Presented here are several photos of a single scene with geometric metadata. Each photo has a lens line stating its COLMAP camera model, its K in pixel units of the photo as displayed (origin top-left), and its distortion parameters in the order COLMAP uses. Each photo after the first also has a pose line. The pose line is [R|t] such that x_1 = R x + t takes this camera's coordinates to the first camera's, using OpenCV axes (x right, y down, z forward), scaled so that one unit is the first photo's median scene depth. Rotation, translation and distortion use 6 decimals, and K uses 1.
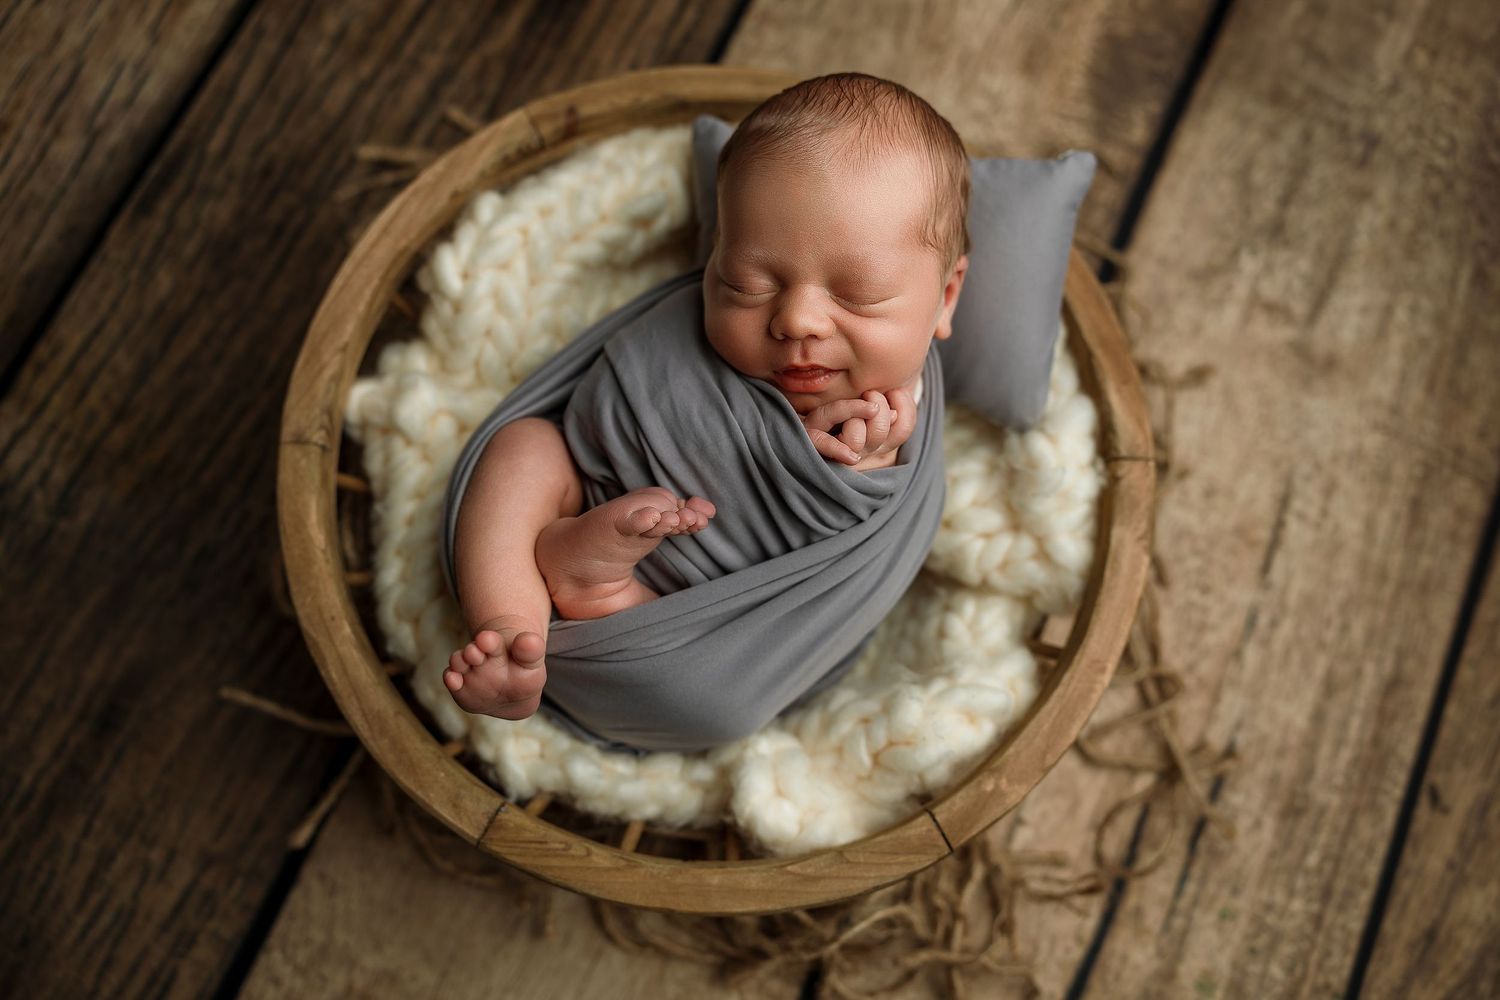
lens RADIAL K [[1301.5, 0, 739.2], [0, 1301.5, 462.4], [0, 0, 1]] dist [0.015857, -0.044619]
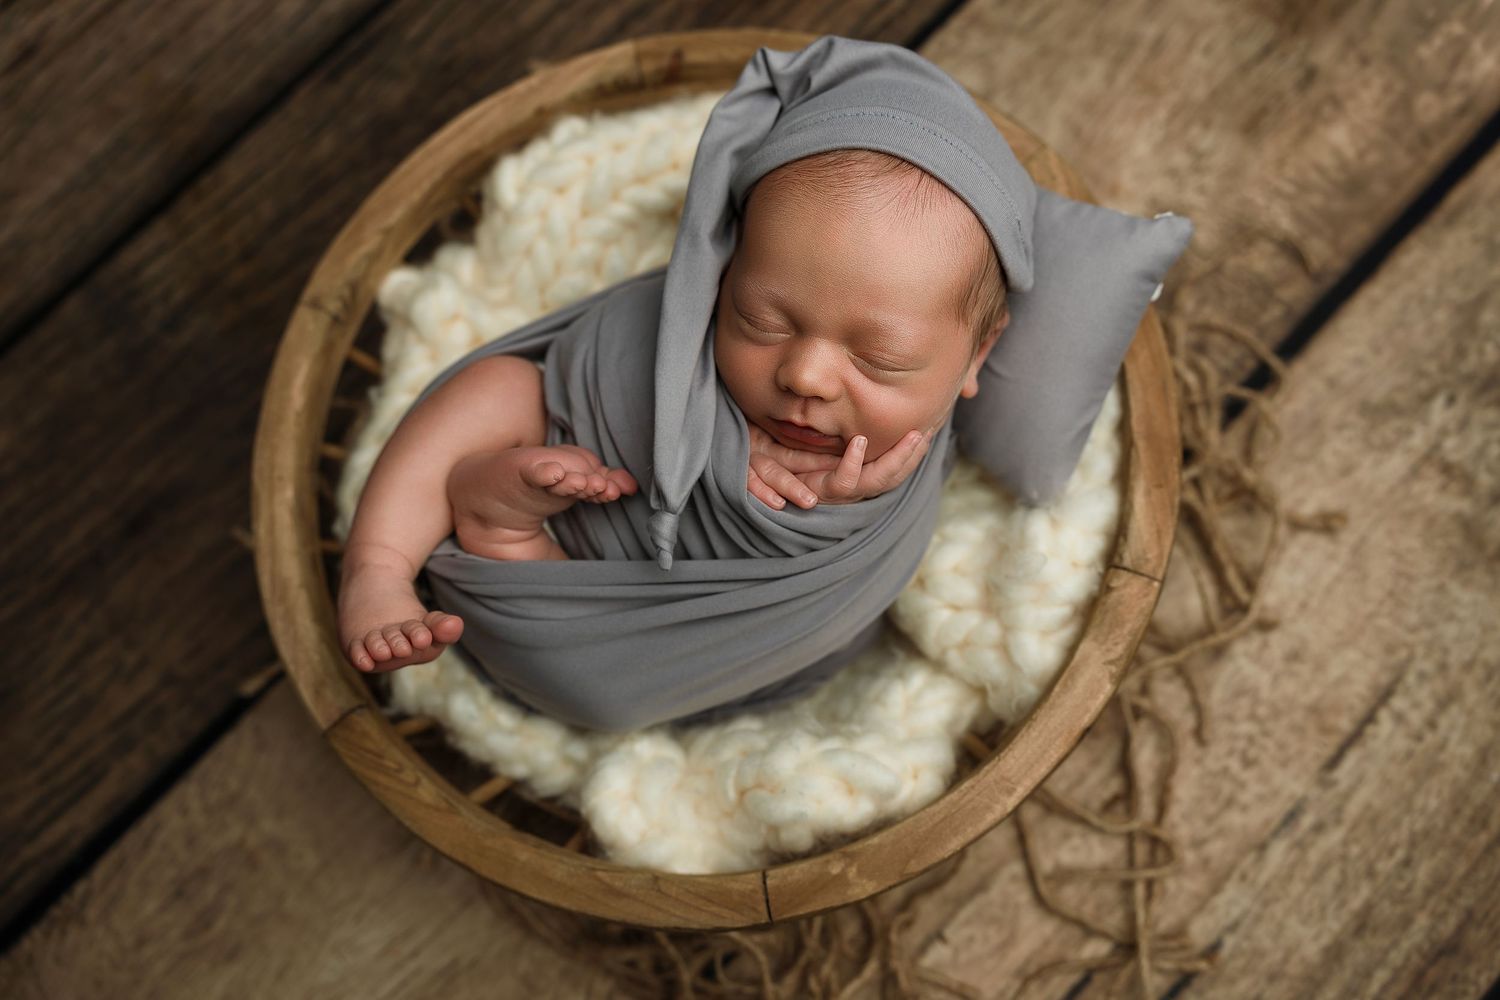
lens RADIAL K [[1323.7, 0, 749.5], [0, 1323.7, 457.9], [0, 0, 1]] dist [-0.019552, 0.023263]
pose [[0.924581, 0.280241, -0.258098, 0.245894], [-0.285727, 0.958164, 0.016809, -0.014981], [0.252011, 0.058204, 0.965972, 0.085364]]
